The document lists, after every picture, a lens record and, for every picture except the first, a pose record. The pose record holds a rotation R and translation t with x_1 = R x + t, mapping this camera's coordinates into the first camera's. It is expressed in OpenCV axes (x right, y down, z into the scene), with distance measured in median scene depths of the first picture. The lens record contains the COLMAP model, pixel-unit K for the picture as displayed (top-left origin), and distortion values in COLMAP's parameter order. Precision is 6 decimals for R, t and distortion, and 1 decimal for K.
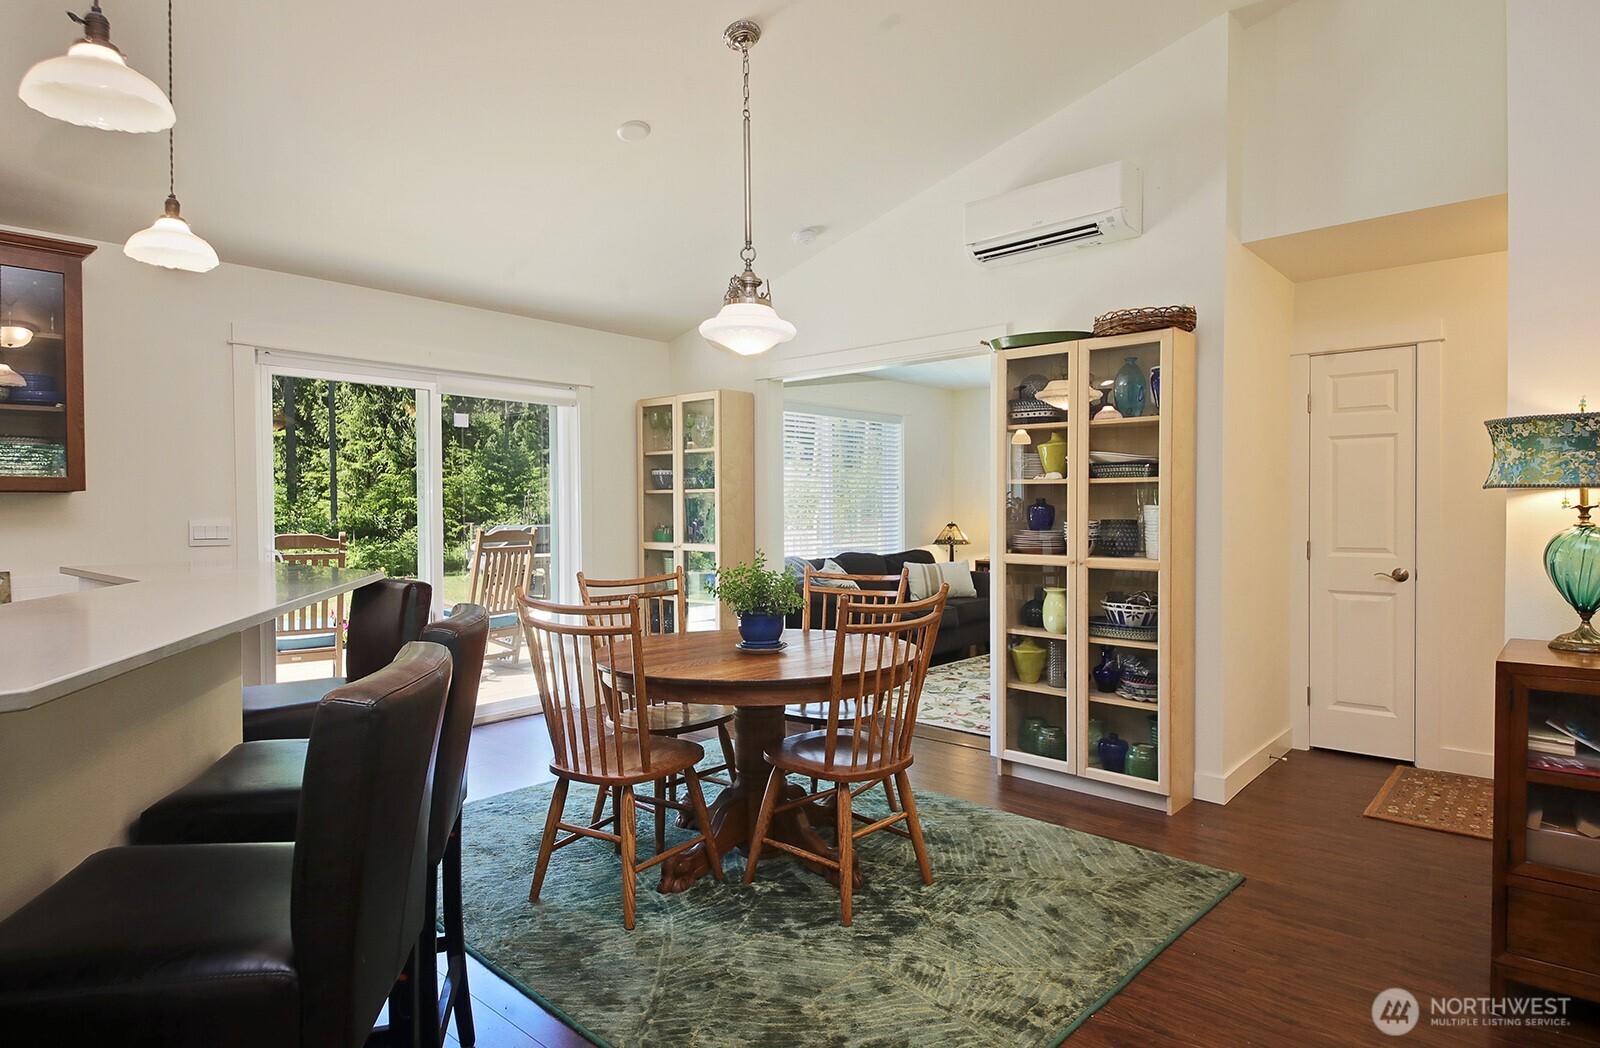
lens RADIAL K [[878.8, 0, 798.5], [0, 878.8, 528.0], [0, 0, 1]] dist [-0.006056, -0.001765]
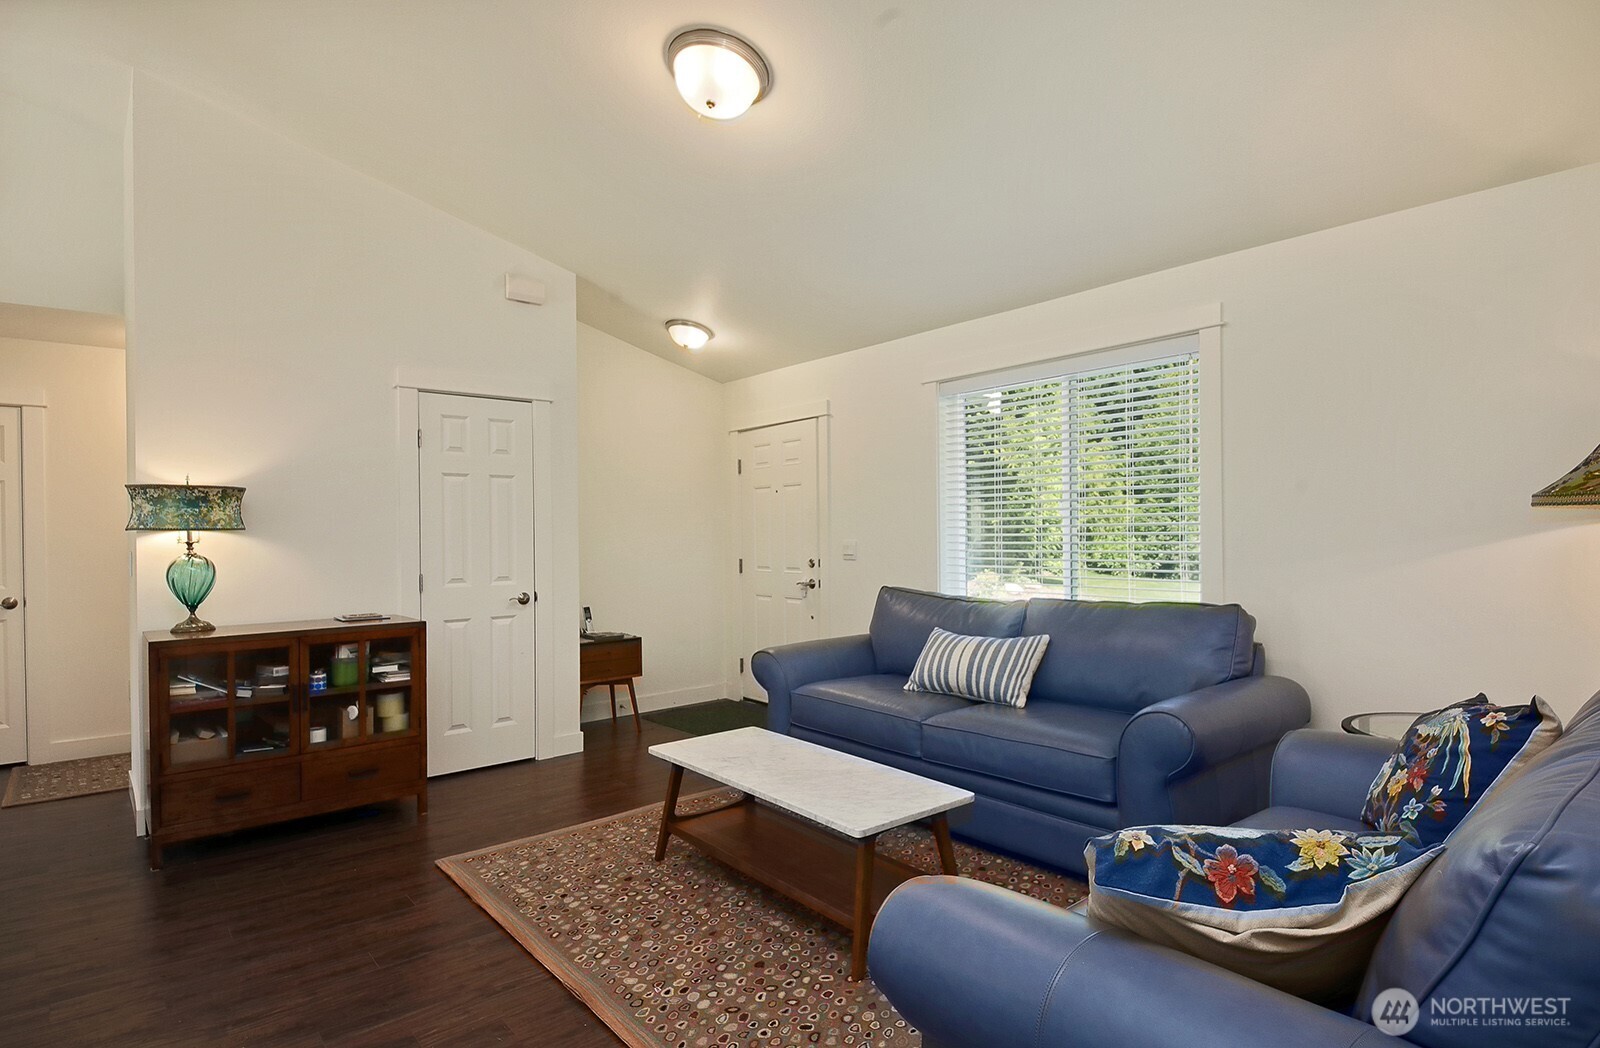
lens RADIAL K [[842.2, 0, 797.8], [0, 842.2, 528.7], [0, 0, 1]] dist [0.000815, -0.000090]
pose [[0.131203, 0.009975, 0.991305, -0.496316], [0.032816, 0.999358, -0.014399, 0.009650], [-0.990812, 0.034420, 0.130792, -0.317855]]
